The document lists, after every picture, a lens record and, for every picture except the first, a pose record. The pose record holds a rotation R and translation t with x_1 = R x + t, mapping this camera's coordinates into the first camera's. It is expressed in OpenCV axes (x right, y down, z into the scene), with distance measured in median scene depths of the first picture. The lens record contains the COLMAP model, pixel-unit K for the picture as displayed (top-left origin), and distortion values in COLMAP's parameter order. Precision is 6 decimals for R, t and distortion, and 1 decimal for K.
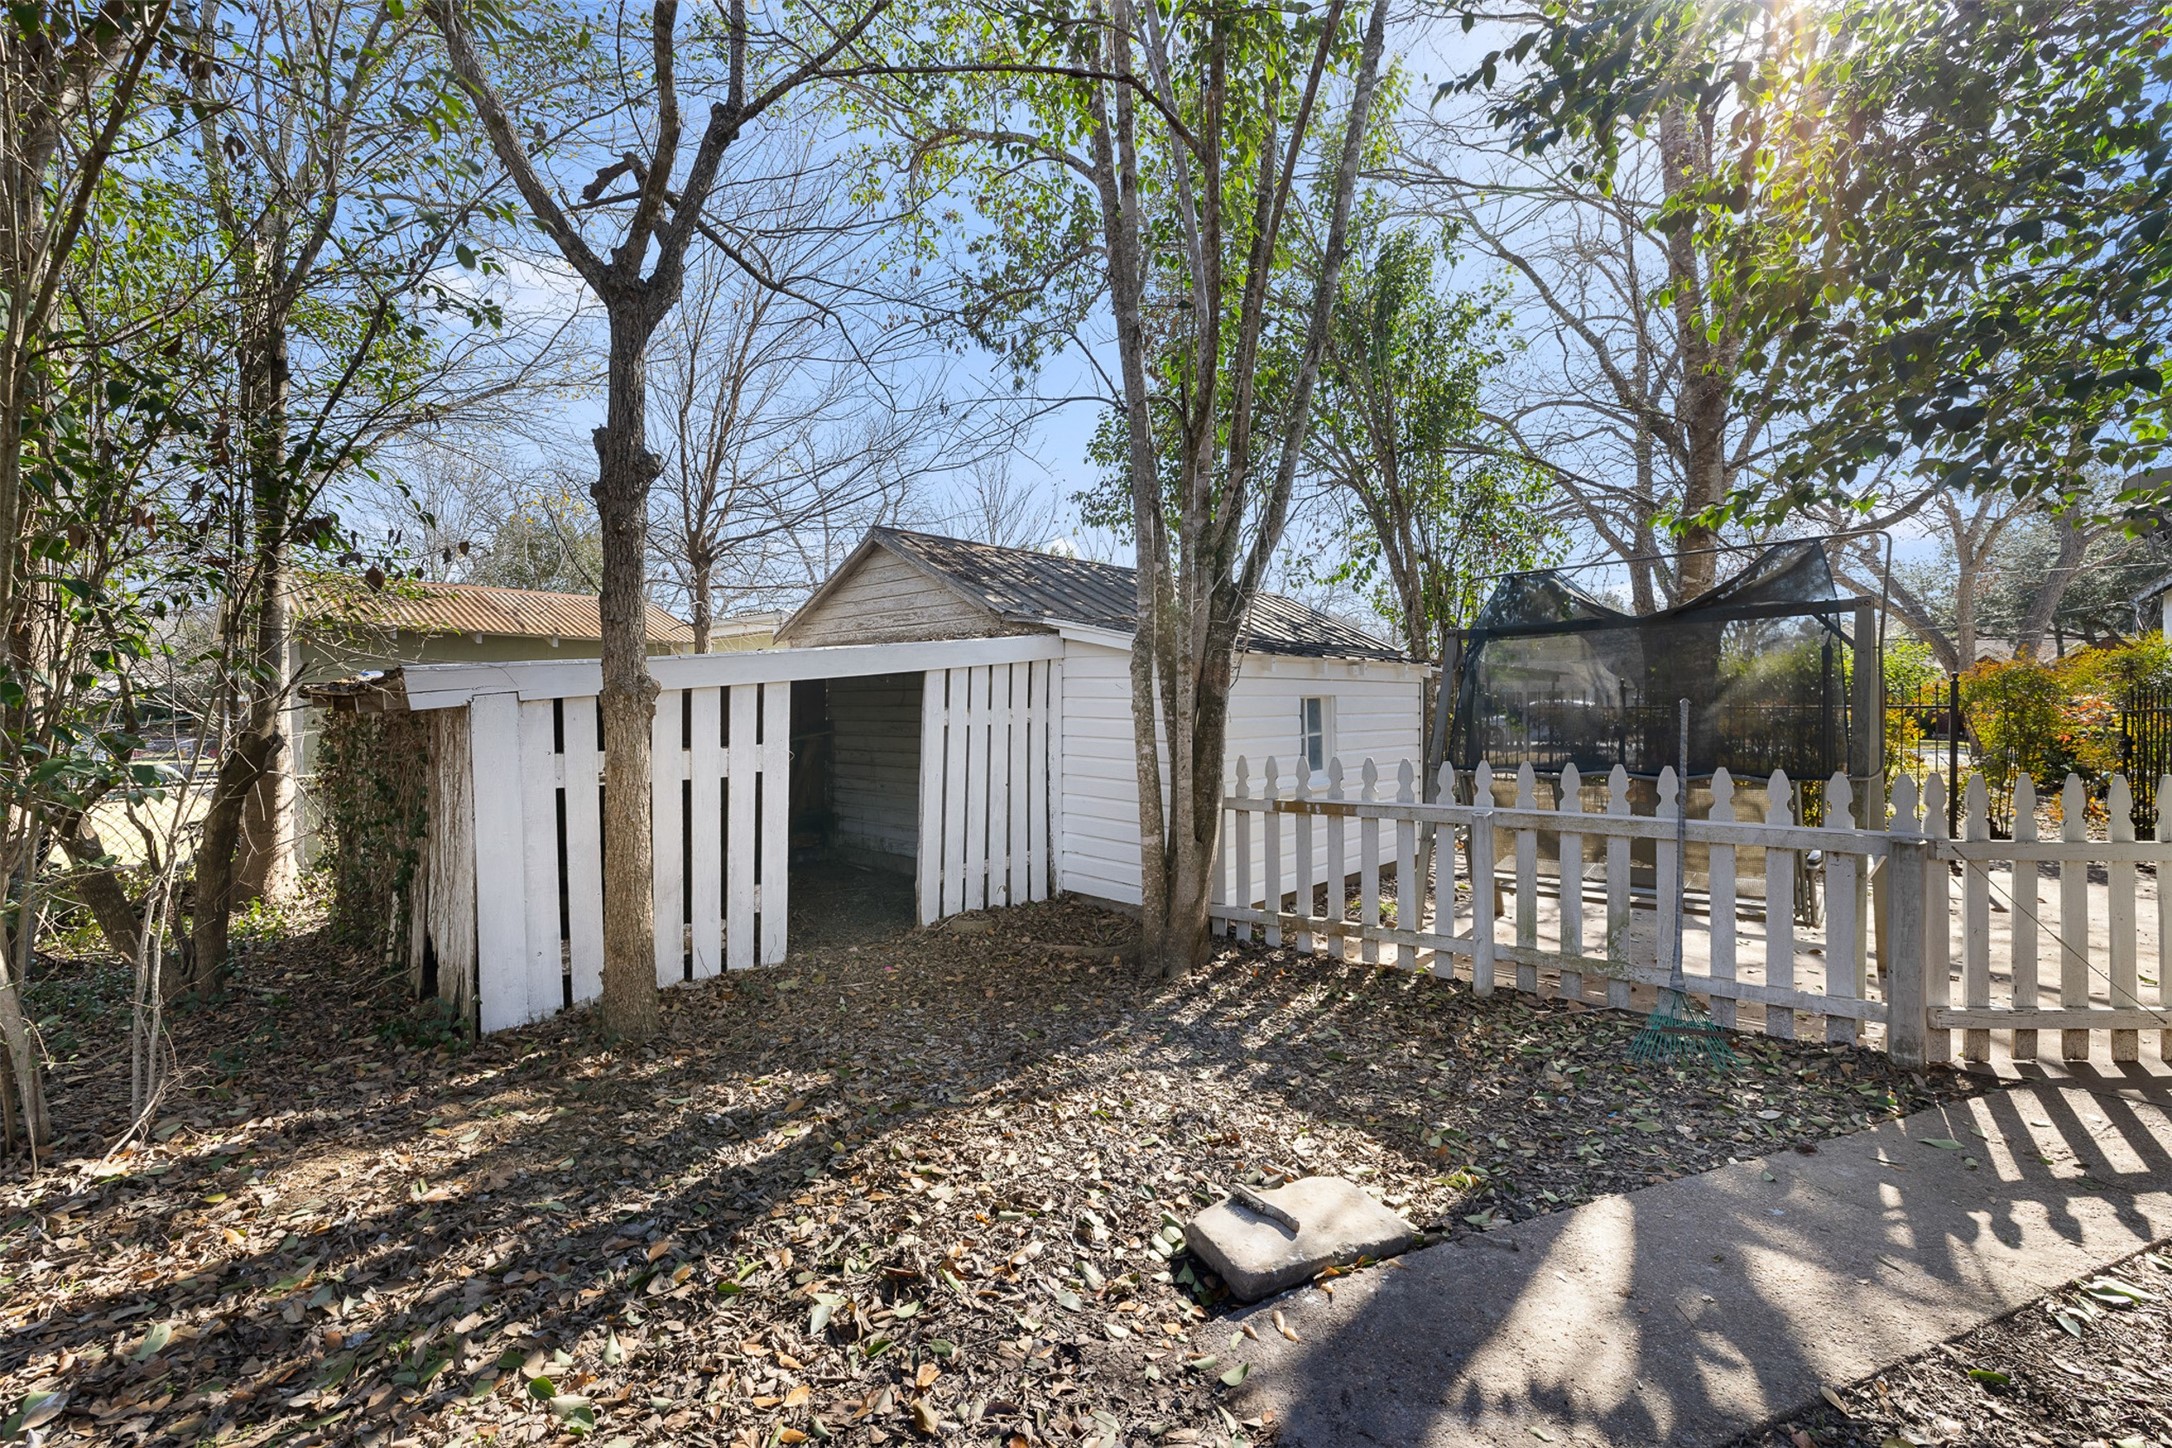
lens RADIAL K [[936.2, 0, 1087.8], [0, 936.2, 700.4], [0, 0, 1]] dist [0.001491, 0.000256]
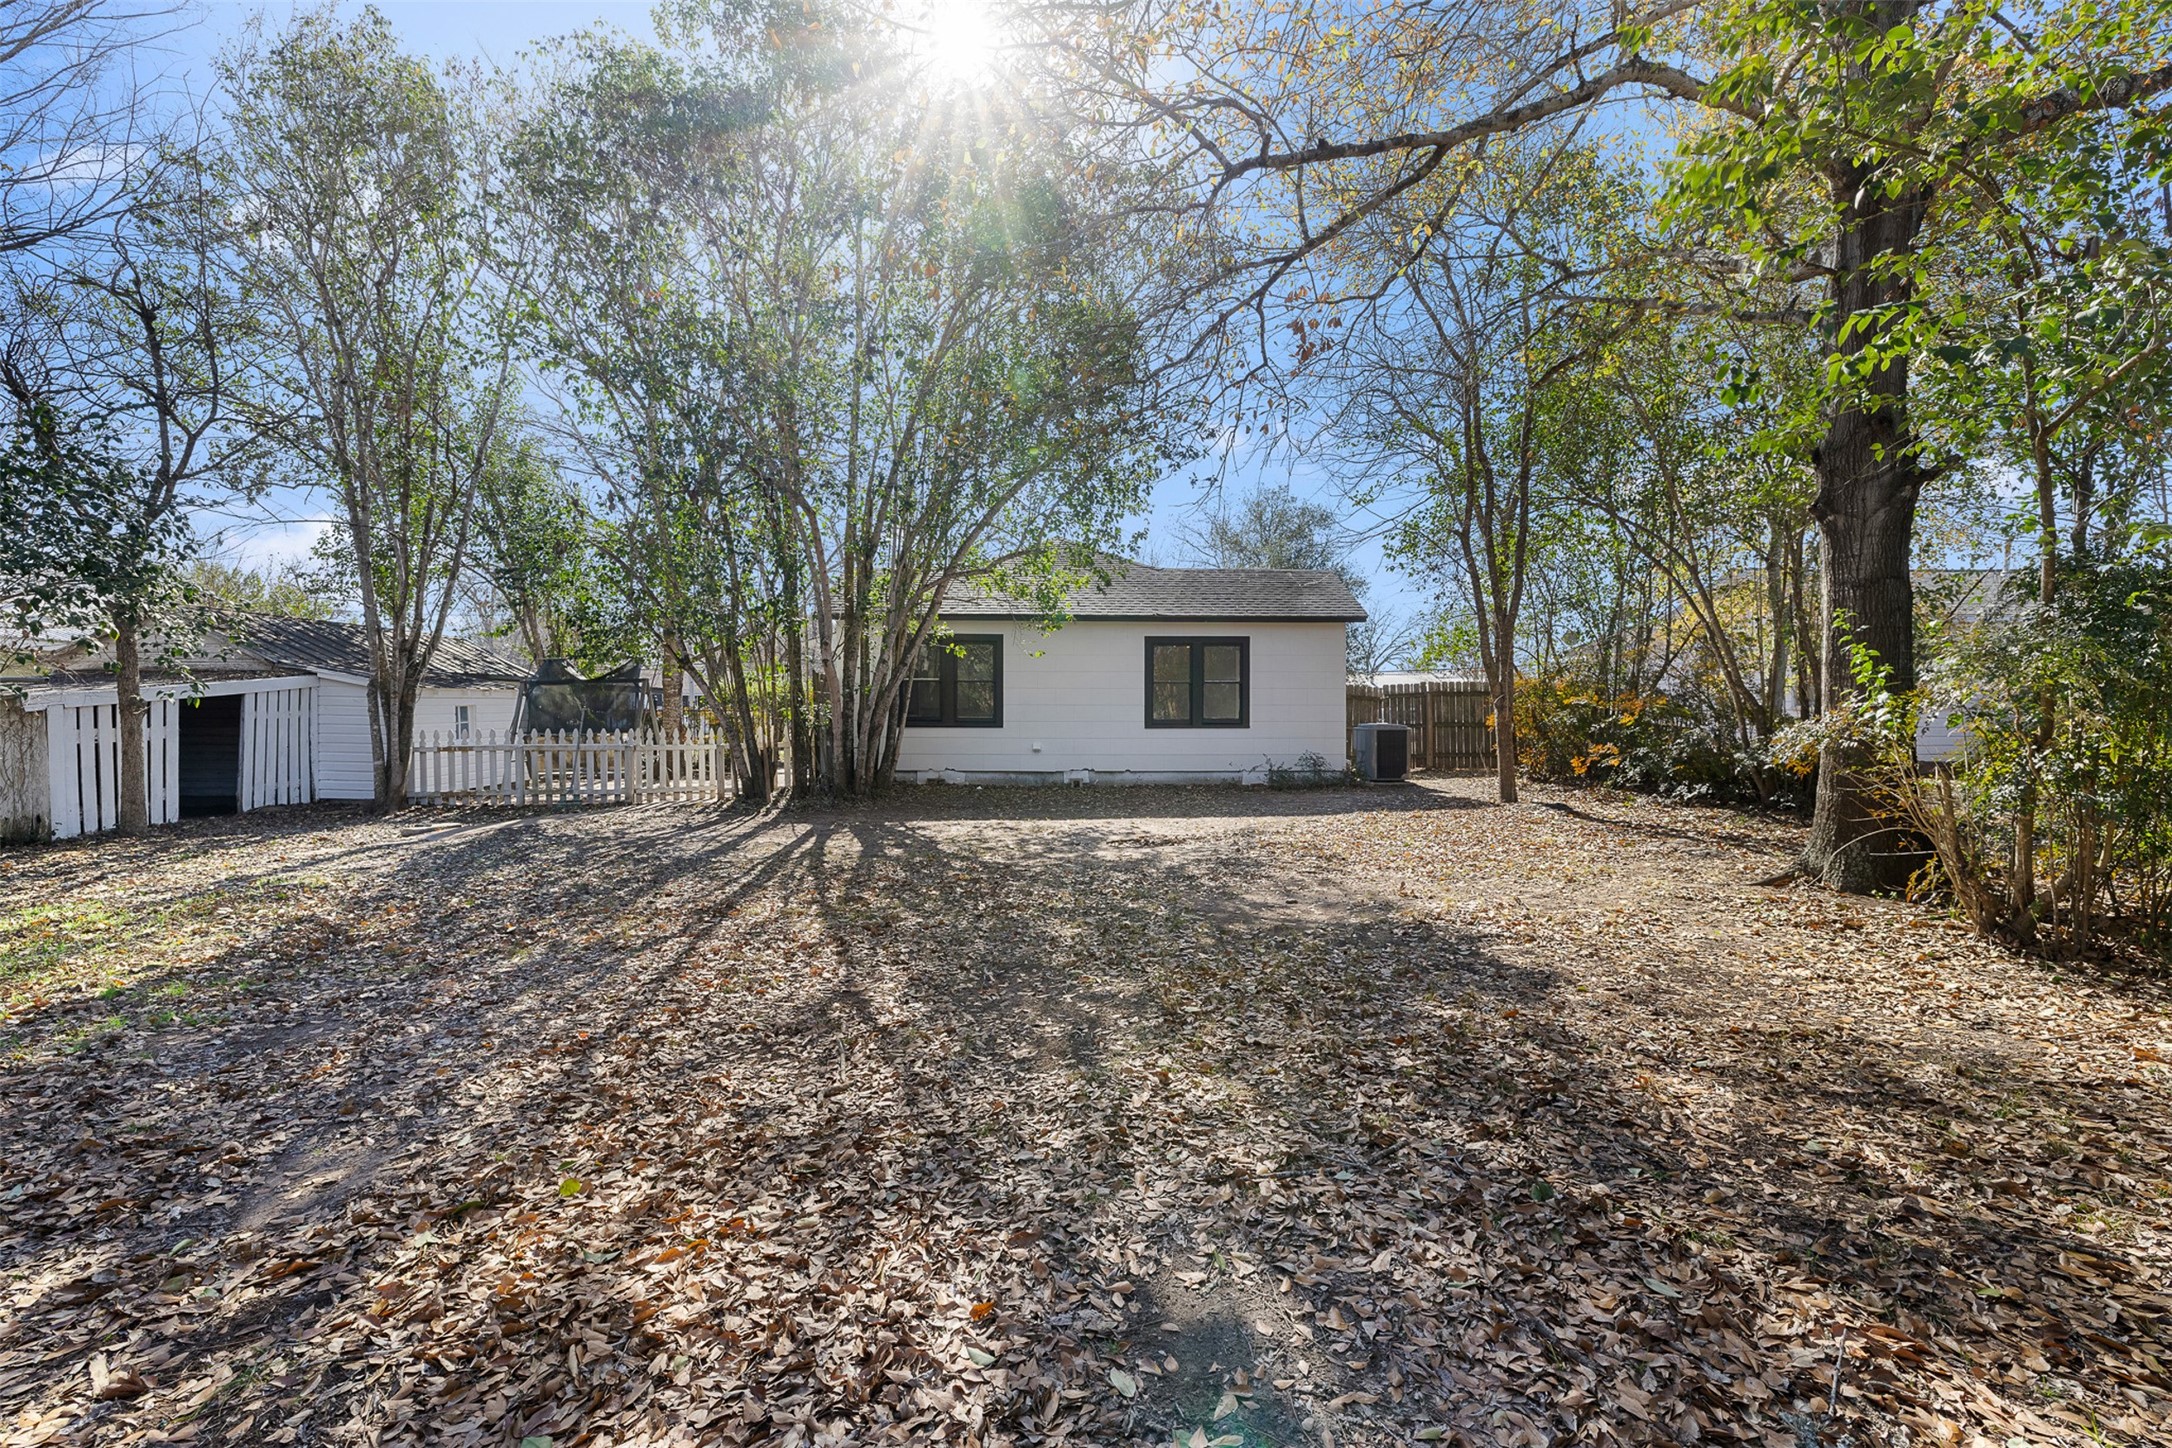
lens RADIAL K [[936.2, 0, 1087.8], [0, 936.2, 700.4], [0, 0, 1]] dist [0.001491, 0.000256]
pose [[0.717749, 0.002614, 0.696297, -0.268984], [0.001014, 0.999988, -0.004800, -0.003760], [-0.696302, 0.004151, 0.717737, -1.806917]]
